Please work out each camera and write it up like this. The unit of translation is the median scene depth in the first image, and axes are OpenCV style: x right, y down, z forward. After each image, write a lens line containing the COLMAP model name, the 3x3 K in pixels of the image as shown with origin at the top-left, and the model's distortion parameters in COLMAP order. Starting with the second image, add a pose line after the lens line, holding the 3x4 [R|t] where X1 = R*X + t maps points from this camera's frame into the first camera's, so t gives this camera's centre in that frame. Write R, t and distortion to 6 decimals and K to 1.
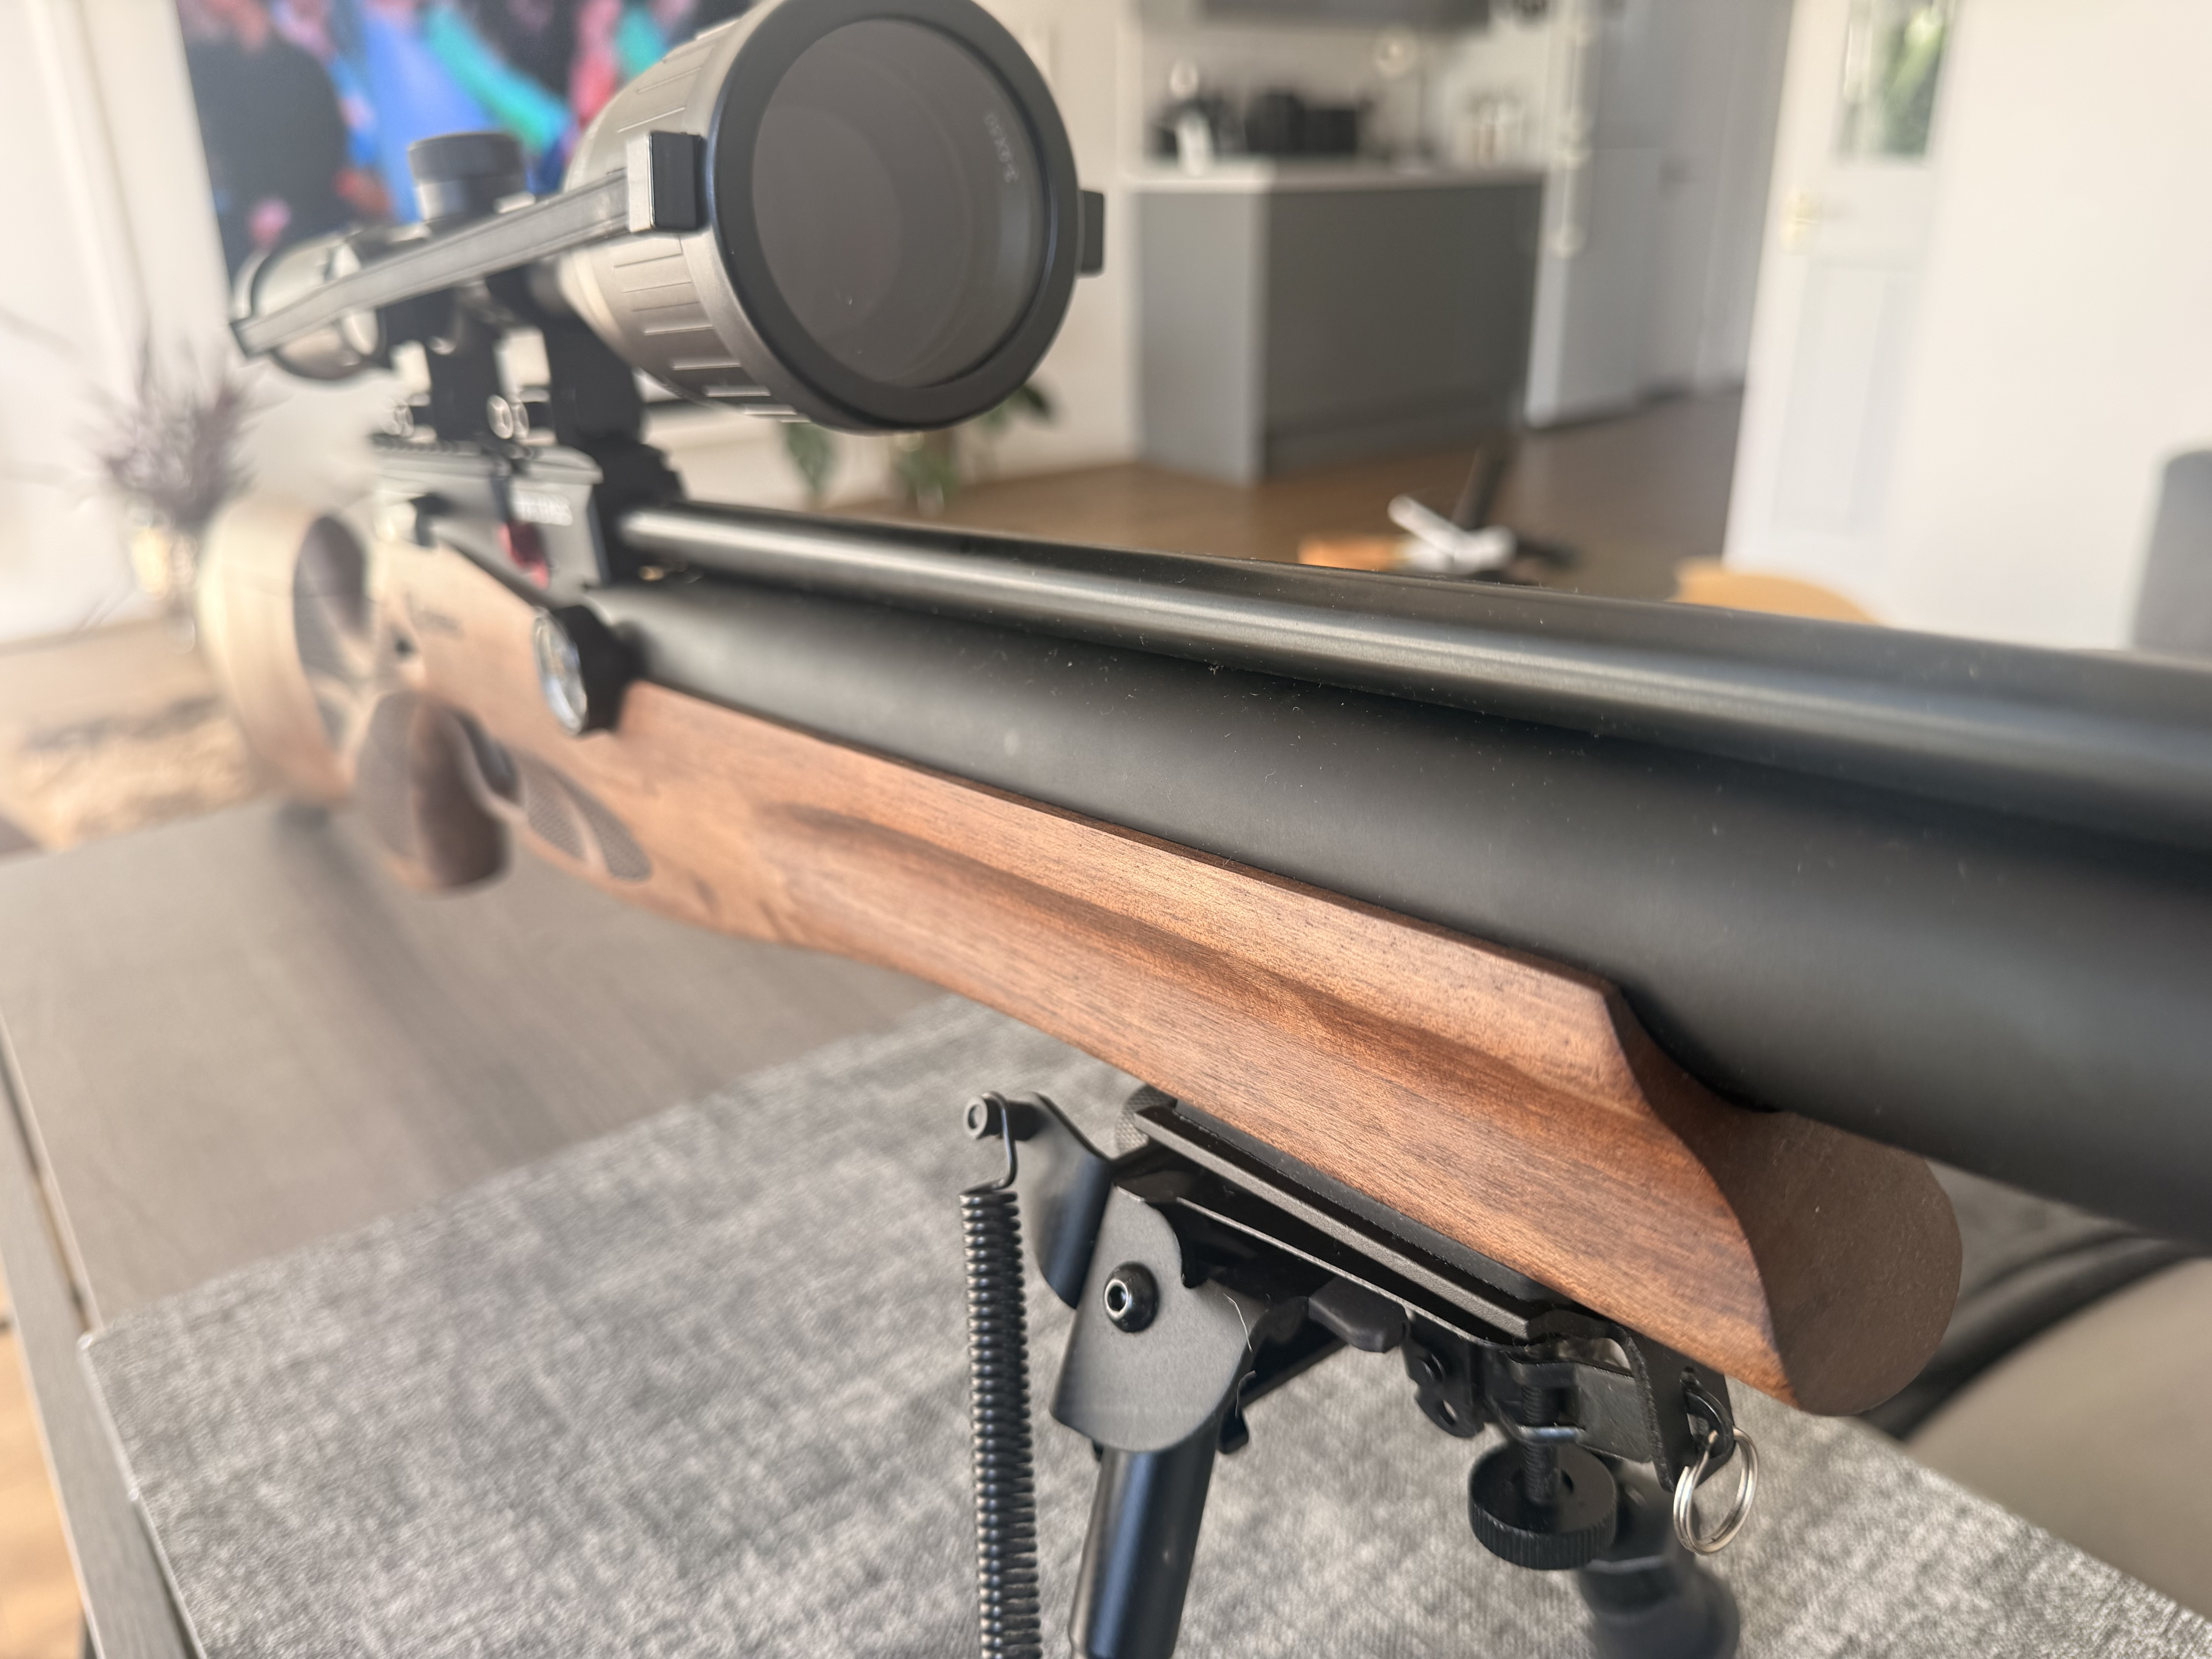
lens RADIAL K [[1634.6, 0, 1106.0], [0, 1634.6, 829.5], [0, 0, 1]] dist [0.004411, -0.085315]
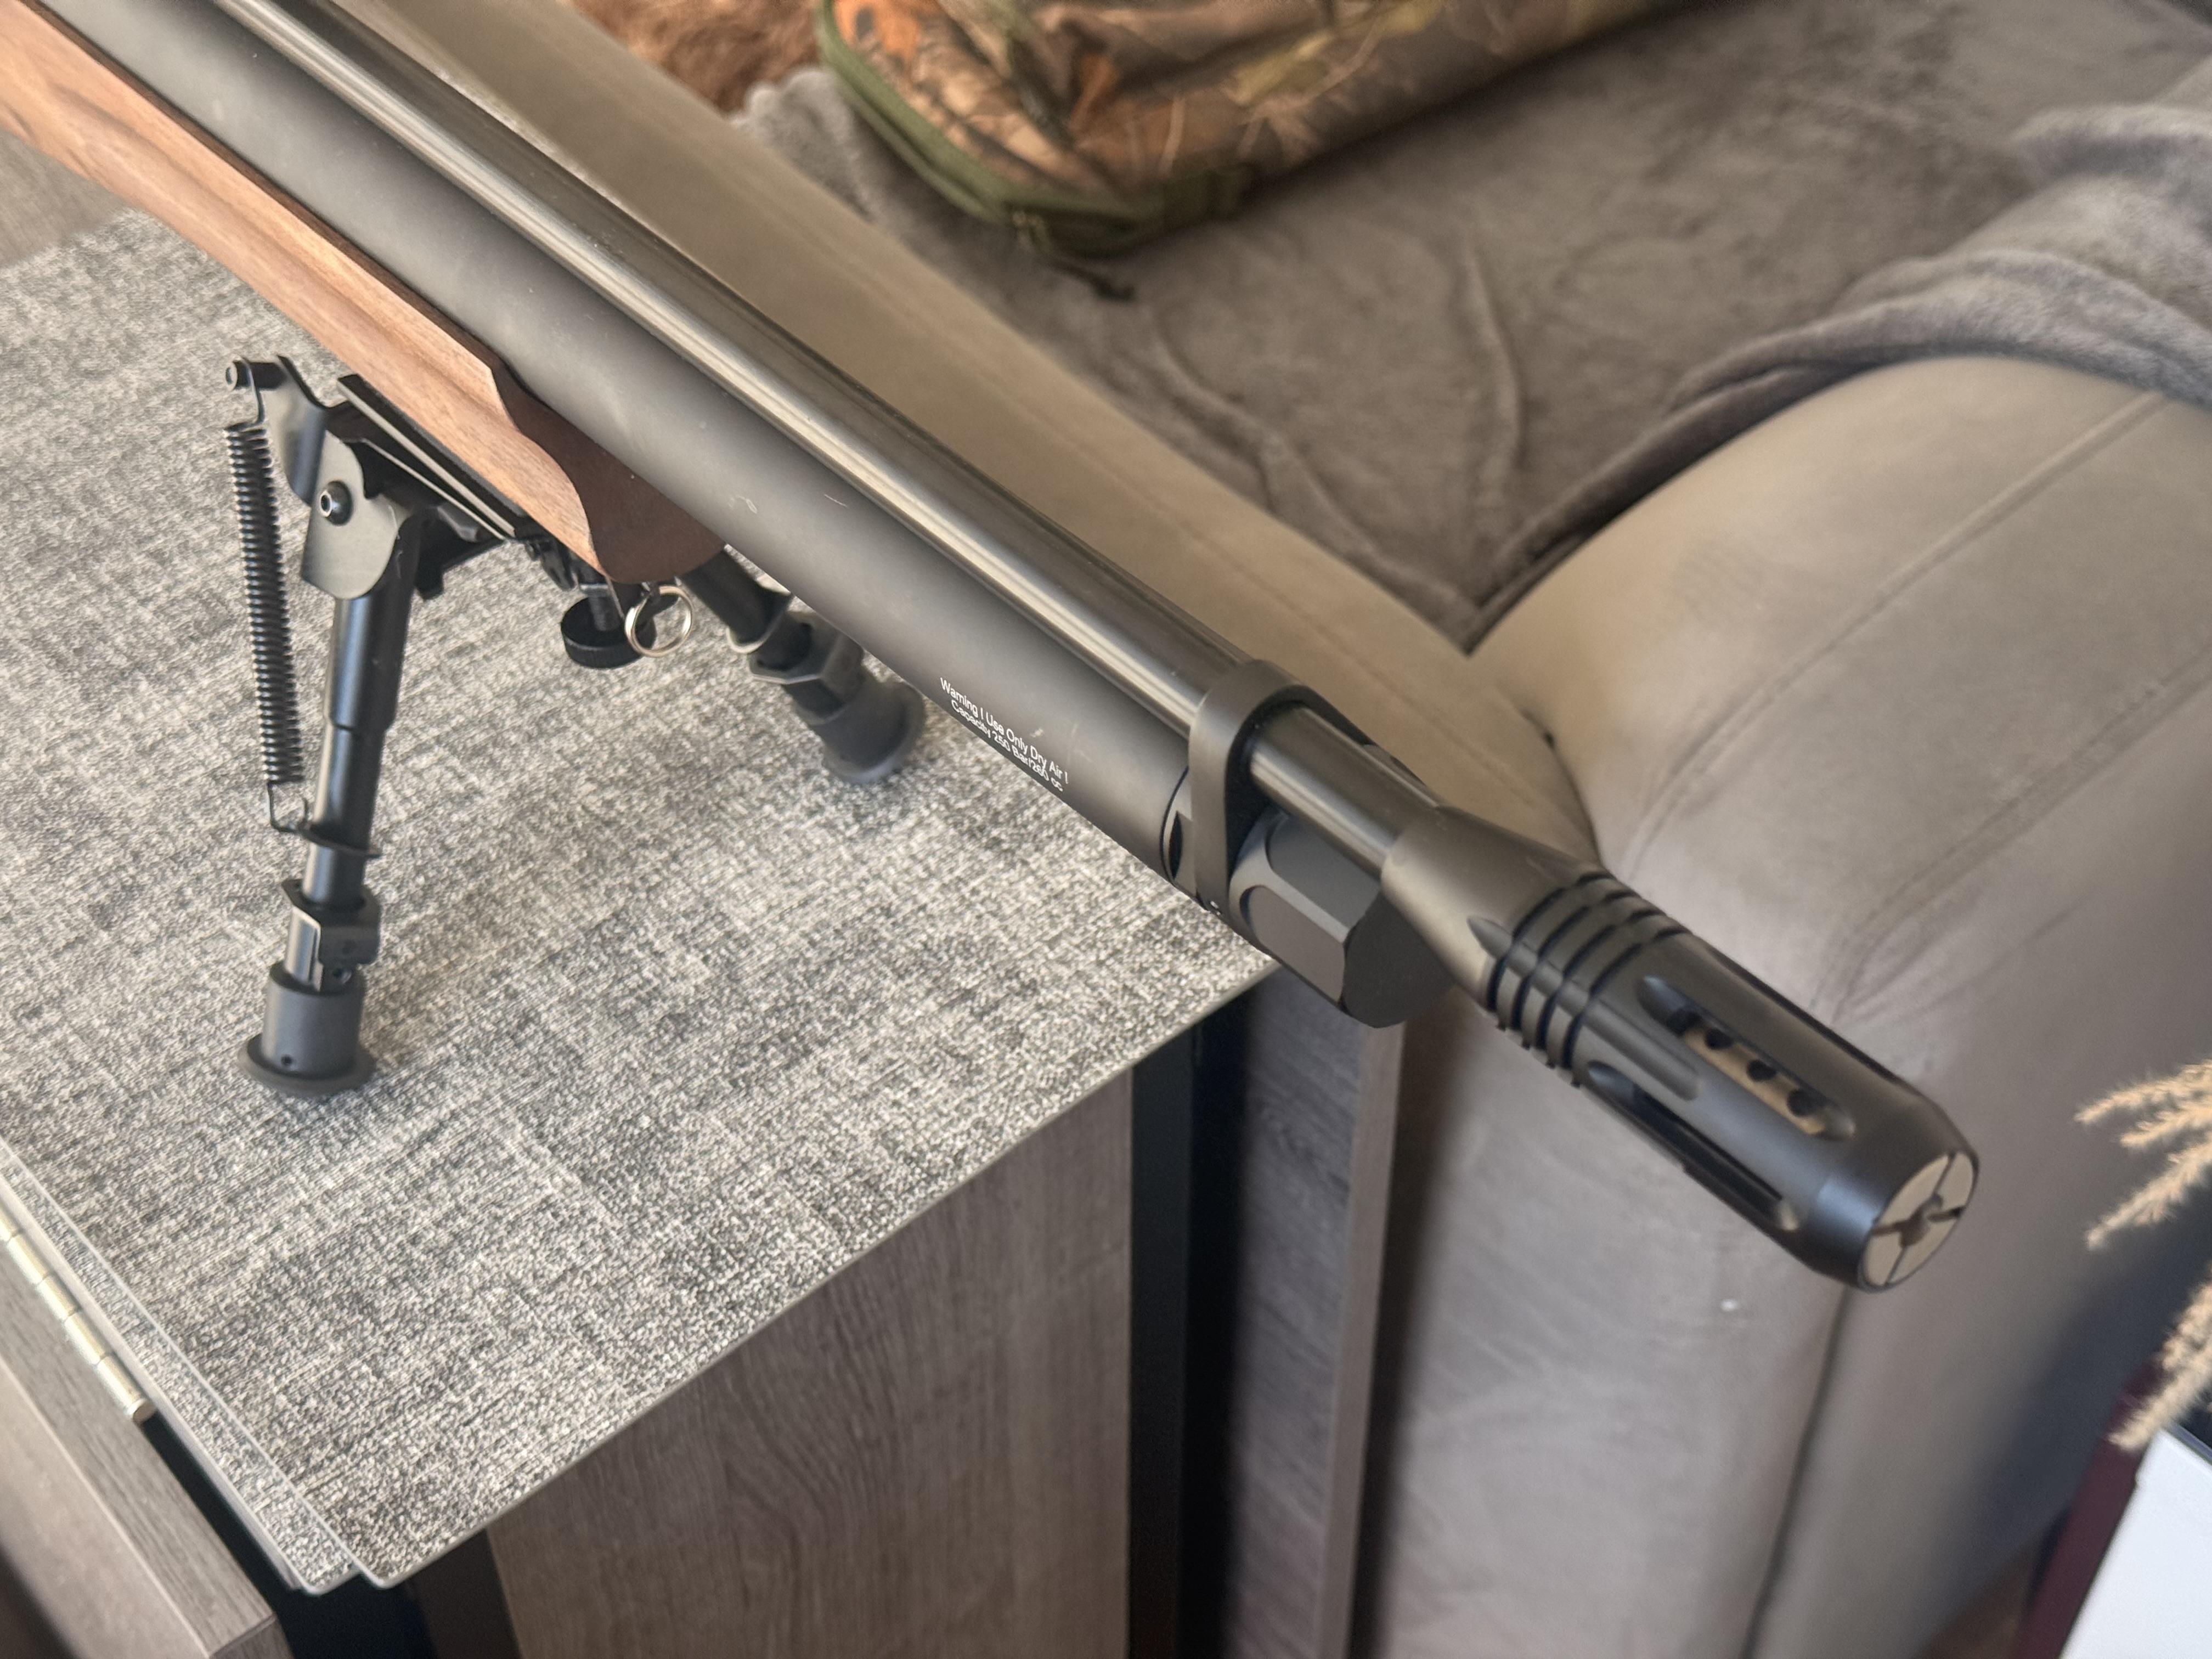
lens RADIAL K [[3098.7, 0, 1106.0], [0, 3098.7, 829.5], [0, 0, 1]] dist [0.138061, -0.178944]
pose [[0.999399, -0.006360, 0.034068, 0.413336], [-0.008699, 0.905516, 0.424223, -0.442287], [-0.033547, -0.424265, 0.904917, -1.162367]]
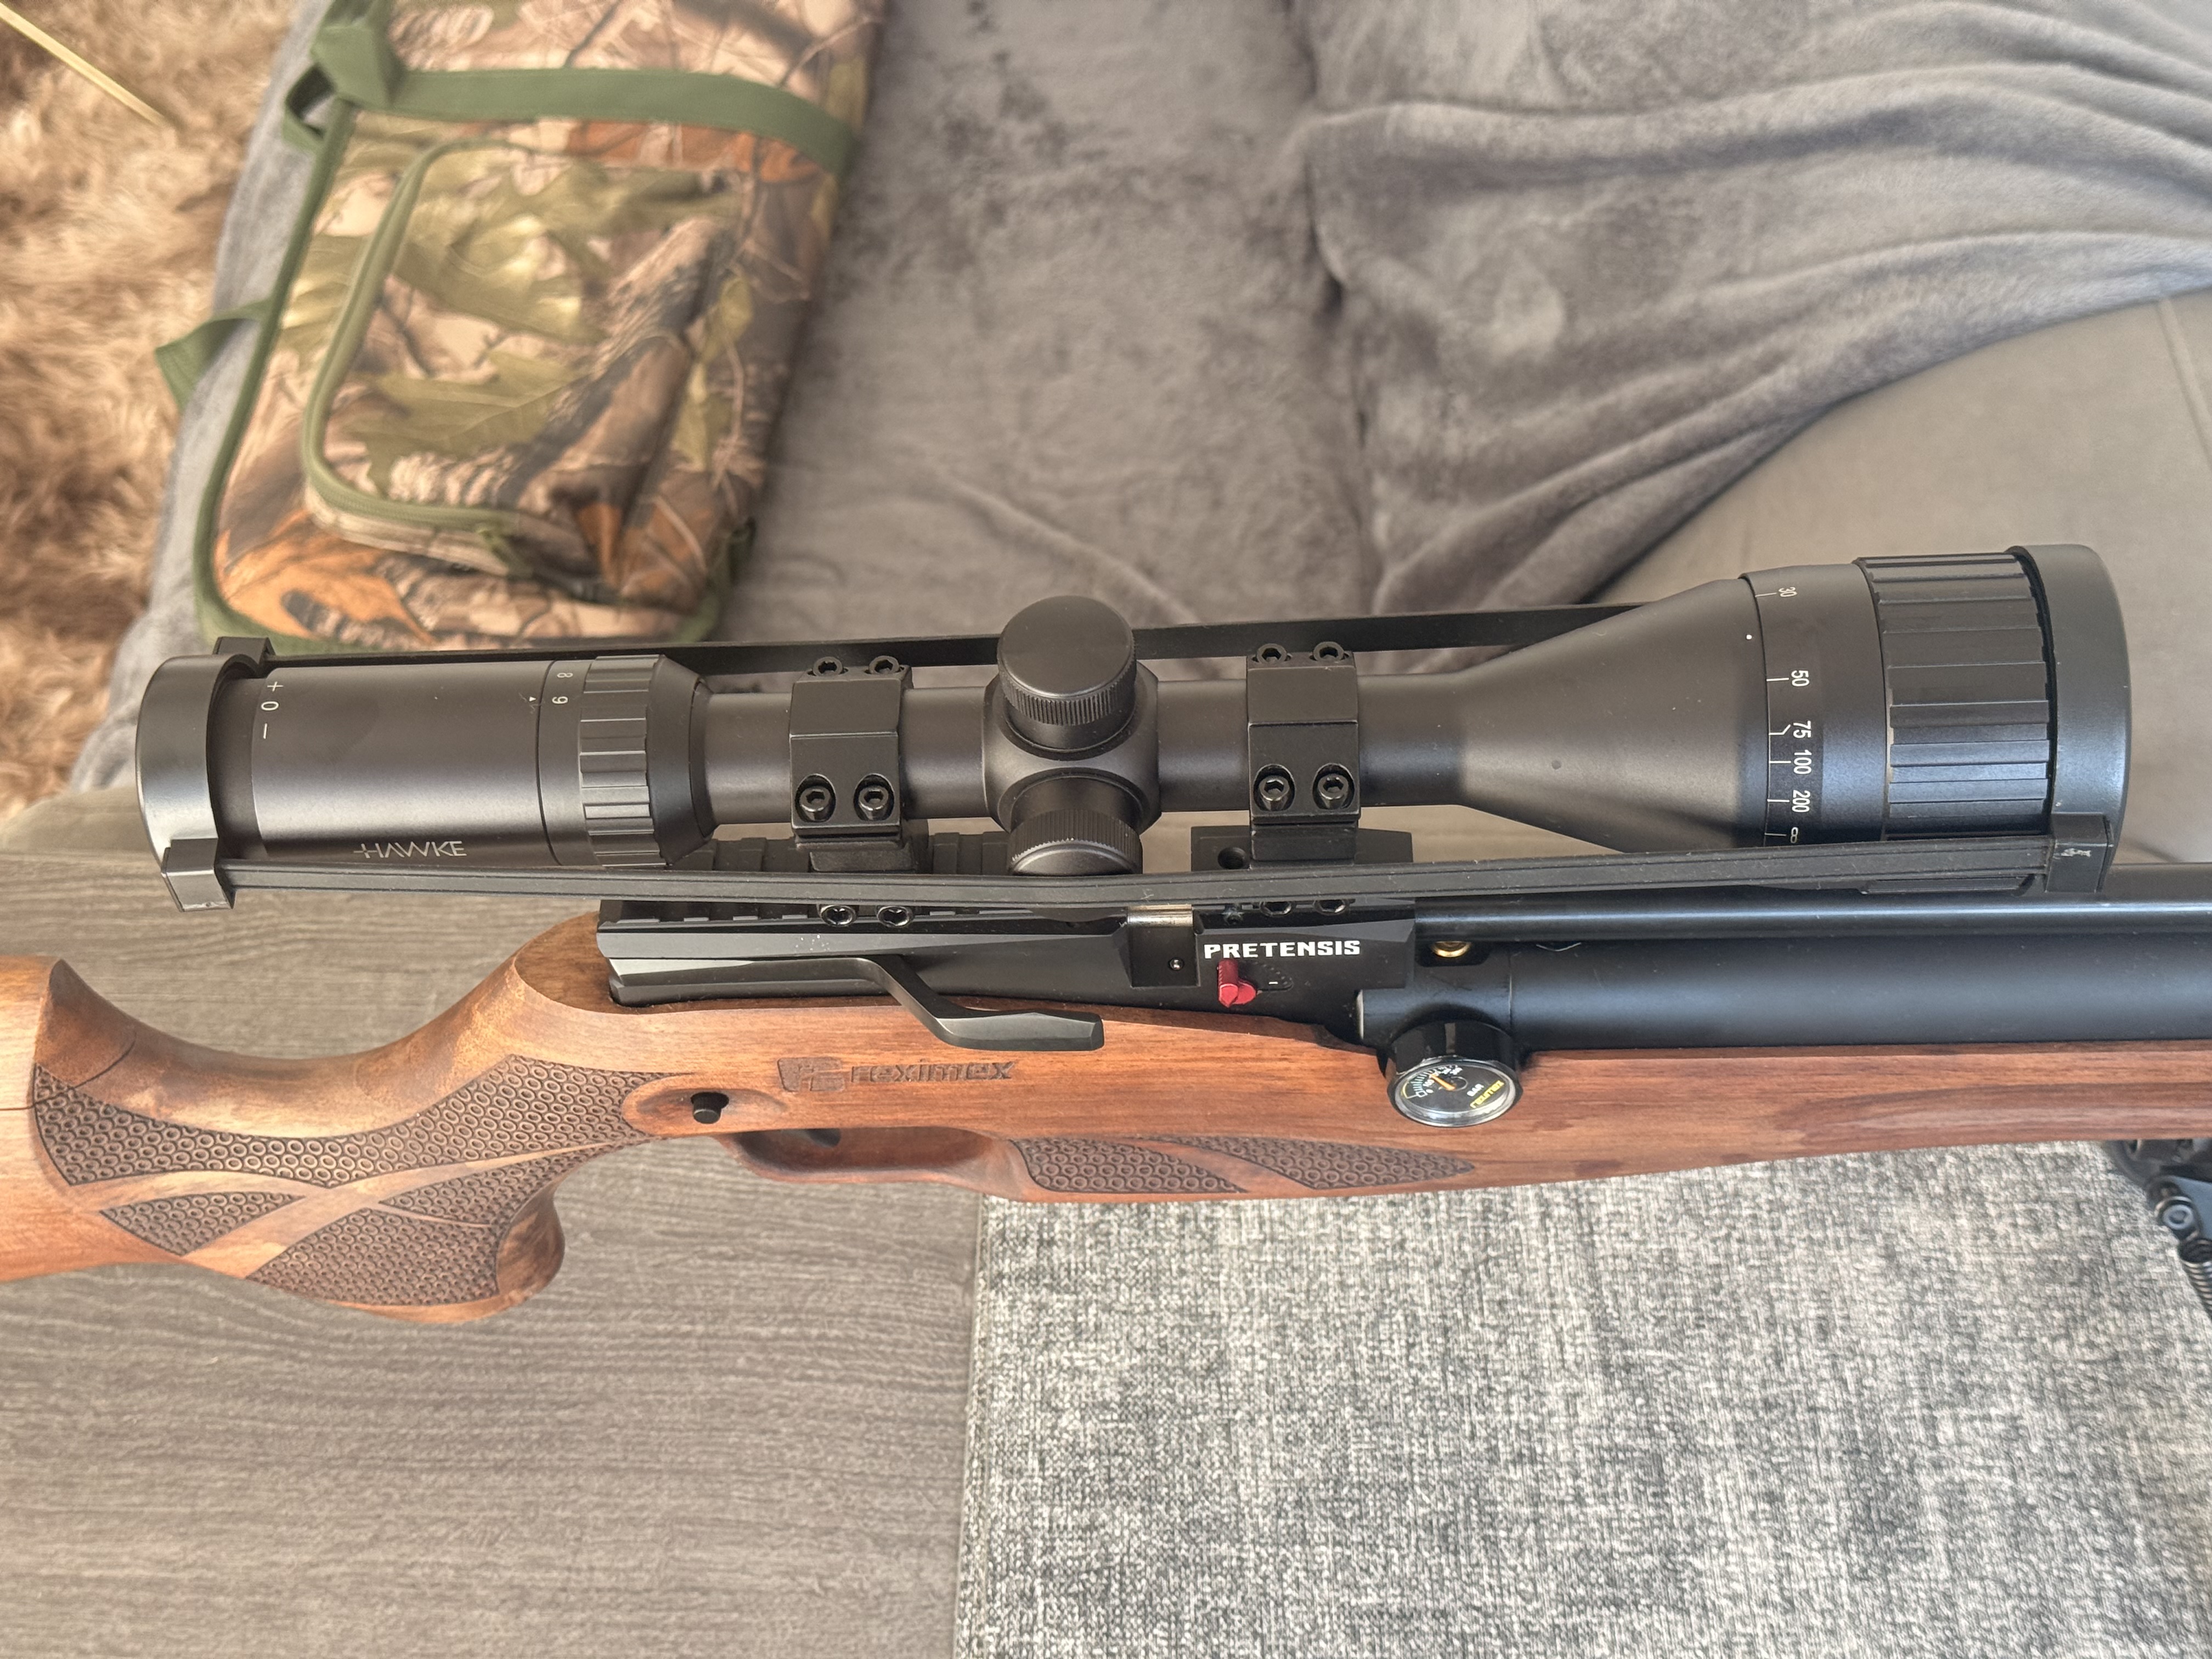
lens RADIAL K [[3098.7, 0, 1106.0], [0, 3098.7, 829.5], [0, 0, 1]] dist [0.138061, -0.178944]
pose [[0.634474, -0.566250, 0.526121, -1.401578], [0.245916, 0.793184, 0.557121, -1.349234], [-0.732781, -0.224098, 0.642505, -0.010319]]
